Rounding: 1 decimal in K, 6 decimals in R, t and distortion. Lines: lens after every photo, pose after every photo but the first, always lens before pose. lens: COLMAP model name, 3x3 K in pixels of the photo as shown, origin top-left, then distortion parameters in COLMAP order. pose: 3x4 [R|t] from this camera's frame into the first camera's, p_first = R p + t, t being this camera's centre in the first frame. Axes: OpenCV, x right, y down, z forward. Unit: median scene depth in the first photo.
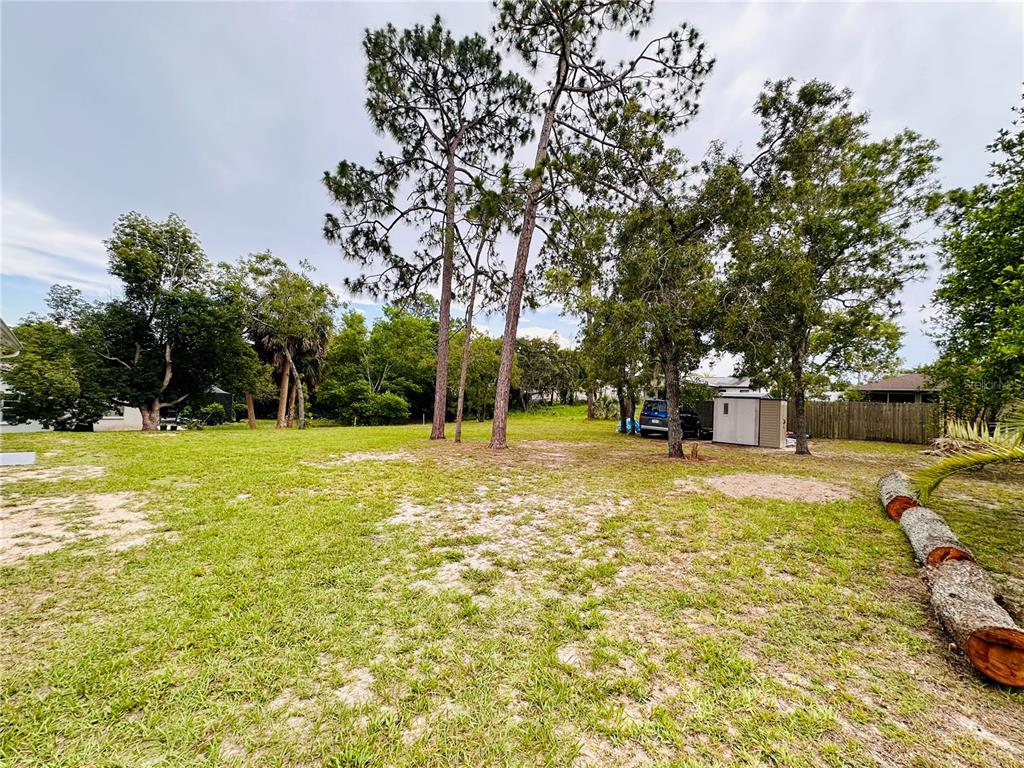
lens RADIAL K [[411.0, 0, 514.2], [0, 411.0, 372.7], [0, 0, 1]] dist [-0.002447, 0.000656]
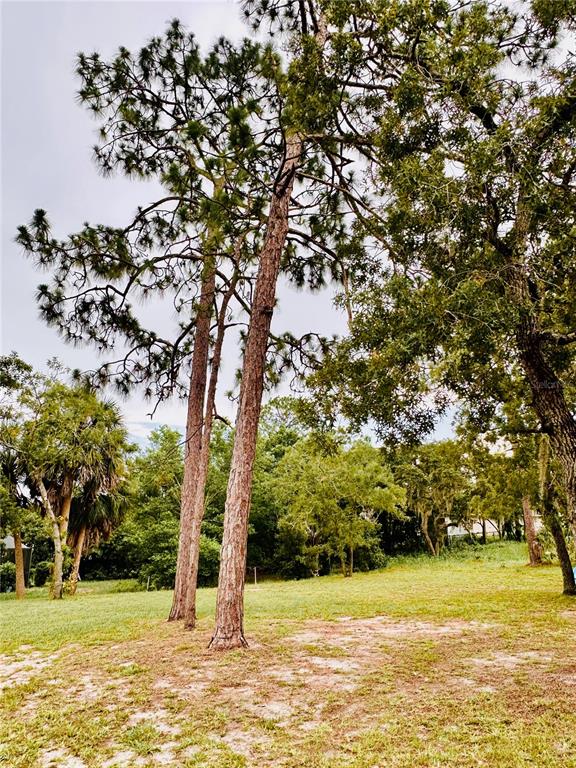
lens RADIAL K [[521.2, 0, 288.0], [0, 521.2, 384.0], [0, 0, 1]] dist [0.003369, -0.000081]
pose [[0.949893, -0.137876, -0.280525, 0.174219], [0.070654, 0.968941, -0.236983, 0.027284], [0.304487, 0.205288, 0.930131, 0.276010]]
